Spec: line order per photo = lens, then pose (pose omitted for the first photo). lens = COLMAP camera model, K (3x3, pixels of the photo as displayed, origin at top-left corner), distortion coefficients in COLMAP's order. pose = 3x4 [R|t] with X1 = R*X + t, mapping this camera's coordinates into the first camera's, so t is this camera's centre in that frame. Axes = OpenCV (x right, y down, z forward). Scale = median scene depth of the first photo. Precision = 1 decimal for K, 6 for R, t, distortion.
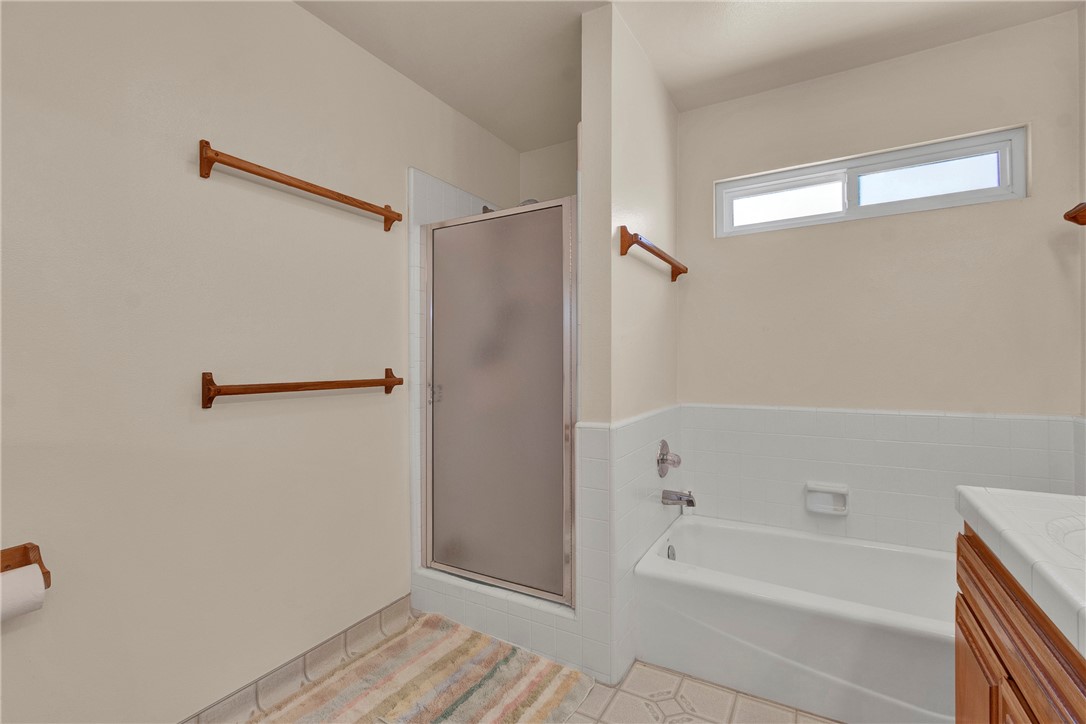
lens RADIAL K [[479.5, 0, 549.8], [0, 479.5, 359.5], [0, 0, 1]] dist [0.003122, -0.002079]
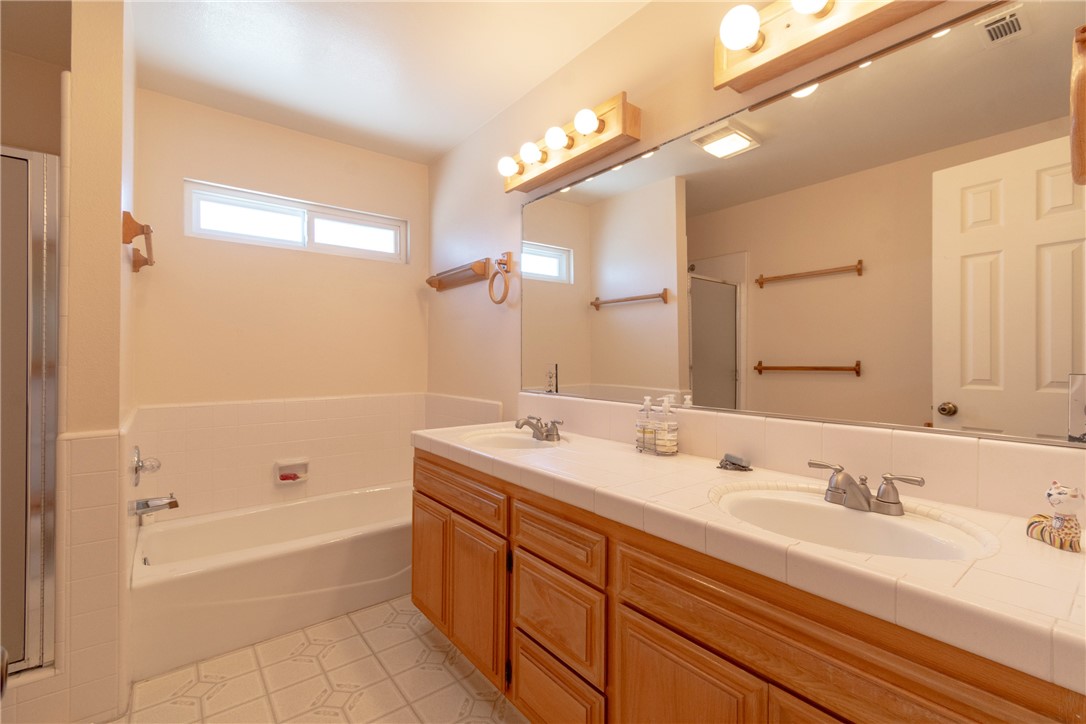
lens RADIAL K [[479.5, 0, 536.4], [0, 479.5, 360.2], [0, 0, 1]] dist [0.003122, -0.002079]
pose [[0.385076, 0.003960, 0.922876, -0.369777], [-0.010554, 0.999944, 0.000113, -0.004645], [-0.922825, -0.009784, 0.385096, -0.067595]]
